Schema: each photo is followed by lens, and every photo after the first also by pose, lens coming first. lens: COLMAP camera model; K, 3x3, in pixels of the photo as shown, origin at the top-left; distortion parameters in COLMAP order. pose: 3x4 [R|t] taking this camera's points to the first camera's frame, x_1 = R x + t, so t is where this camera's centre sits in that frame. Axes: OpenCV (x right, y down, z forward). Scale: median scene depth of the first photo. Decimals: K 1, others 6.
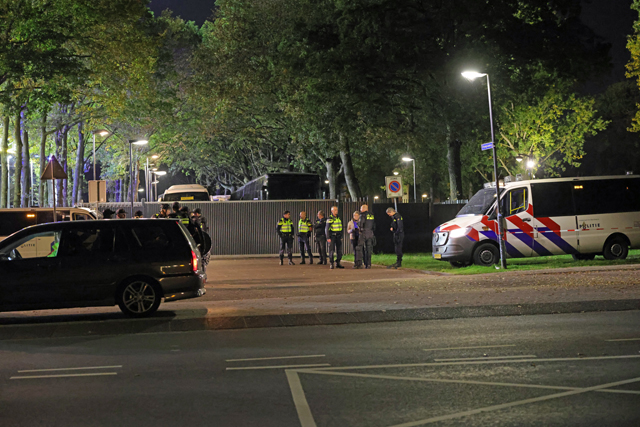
lens RADIAL K [[1065.9, 0, 320.0], [0, 1065.9, 213.5], [0, 0, 1]] dist [-0.012323, -0.026680]
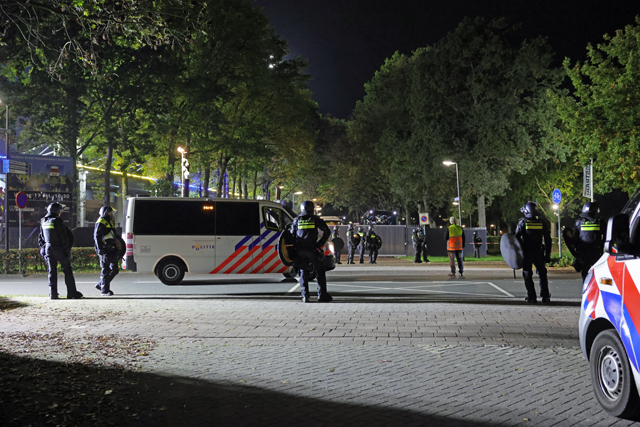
lens RADIAL K [[703.9, 0, 320.0], [0, 703.9, 213.5], [0, 0, 1]] dist [0.004347, -0.015995]
pose [[0.984061, 0.017529, -0.176965, 0.052816], [-0.023013, 0.999315, -0.028980, 0.002639], [0.176336, 0.032590, 0.983790, -0.124241]]
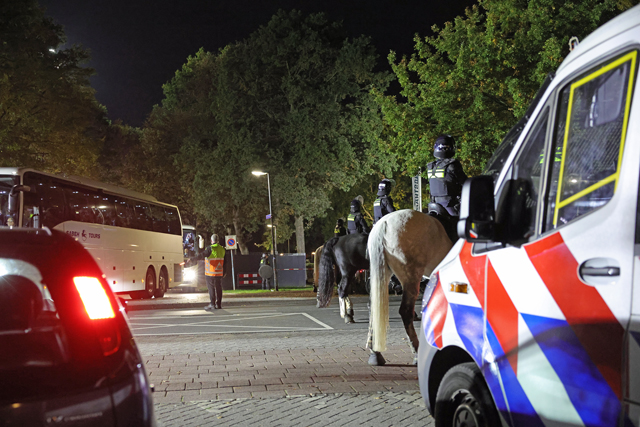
lens RADIAL K [[811.2, 0, 320.0], [0, 811.2, 213.5], [0, 0, 1]] dist [0.015152, -0.007106]
pose [[0.997605, 0.010031, 0.068440, 0.057157], [-0.005338, 0.997643, -0.068406, 0.006368], [-0.068965, 0.067877, 0.995307, -0.094633]]
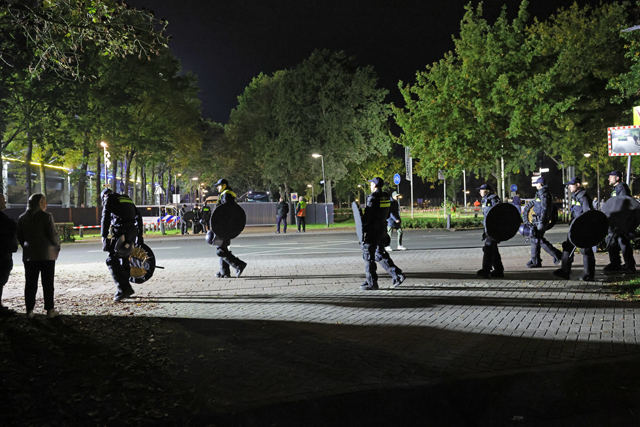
lens RADIAL K [[518.3, 0, 322.4], [0, 518.3, 213.1], [0, 0, 1]] dist [0.008162, 0.000330]
pose [[0.997870, 0.000419, 0.065231, 0.027021], [-0.000697, 0.999991, 0.004234, 0.003911], [-0.065228, -0.004270, 0.997861, -0.119687]]
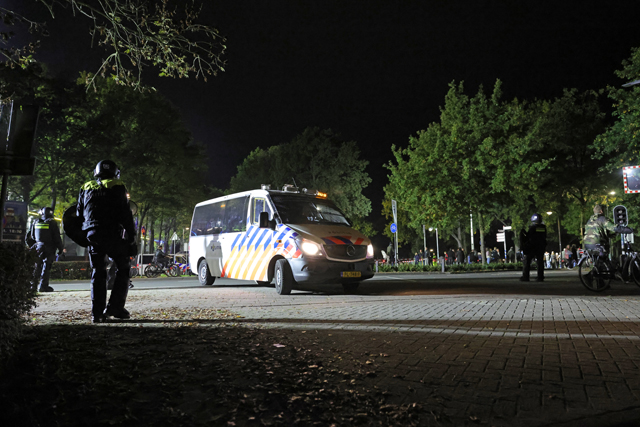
lens RADIAL K [[432.5, 0, 321.5], [0, 432.5, 214.8], [0, 0, 1]] dist [0.000607, 0.001510]
pose [[0.992556, 0.027415, 0.118663, 0.002624], [-0.012221, 0.991836, -0.126930, 0.016707], [-0.121174, 0.124535, 0.984788, -0.084654]]
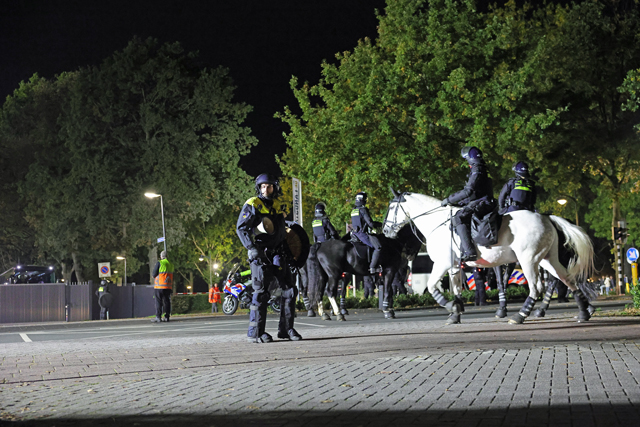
lens RADIAL K [[816.3, 0, 320.7], [0, 816.3, 210.1], [0, 0, 1]] dist [0.017605, -0.037857]
pose [[0.953375, 0.021995, 0.300984, 0.005738], [0.015364, 0.992510, -0.121195, 0.017008], [-0.301396, 0.120169, 0.945896, -0.090443]]
